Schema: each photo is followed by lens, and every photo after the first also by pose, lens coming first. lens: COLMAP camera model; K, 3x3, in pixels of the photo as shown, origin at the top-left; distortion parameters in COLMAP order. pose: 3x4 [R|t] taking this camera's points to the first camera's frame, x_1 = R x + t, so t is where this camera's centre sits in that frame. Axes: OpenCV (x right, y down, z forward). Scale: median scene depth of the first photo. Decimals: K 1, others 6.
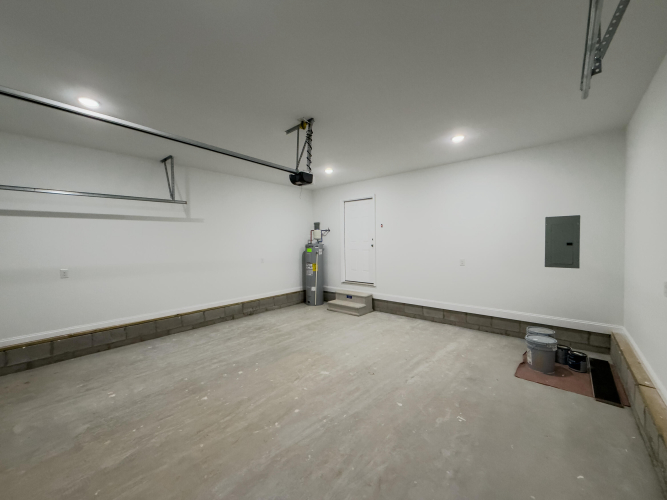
lens RADIAL K [[265.8, 0, 331.7], [0, 265.8, 249.7], [0, 0, 1]] dist [-0.000545, 0.000136]
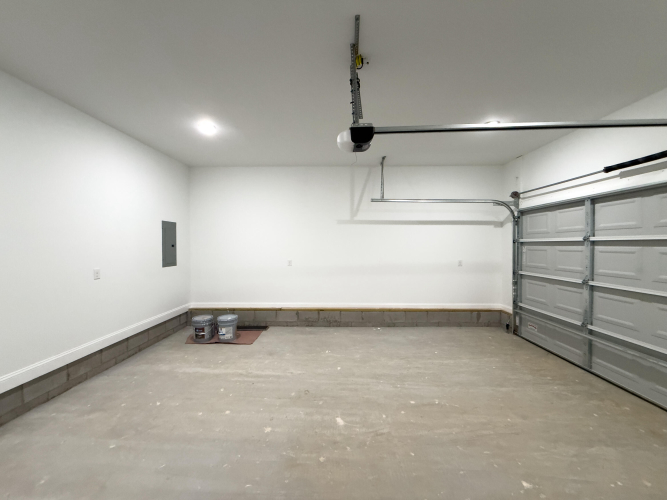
lens RADIAL K [[265.8, 0, 331.7], [0, 265.8, 249.7], [0, 0, 1]] dist [-0.000545, 0.000136]
pose [[-0.644725, -0.000716, 0.764415, -0.532327], [0.031093, 0.999147, 0.027161, -0.016592], [-0.763782, 0.041279, -0.644153, 1.394850]]
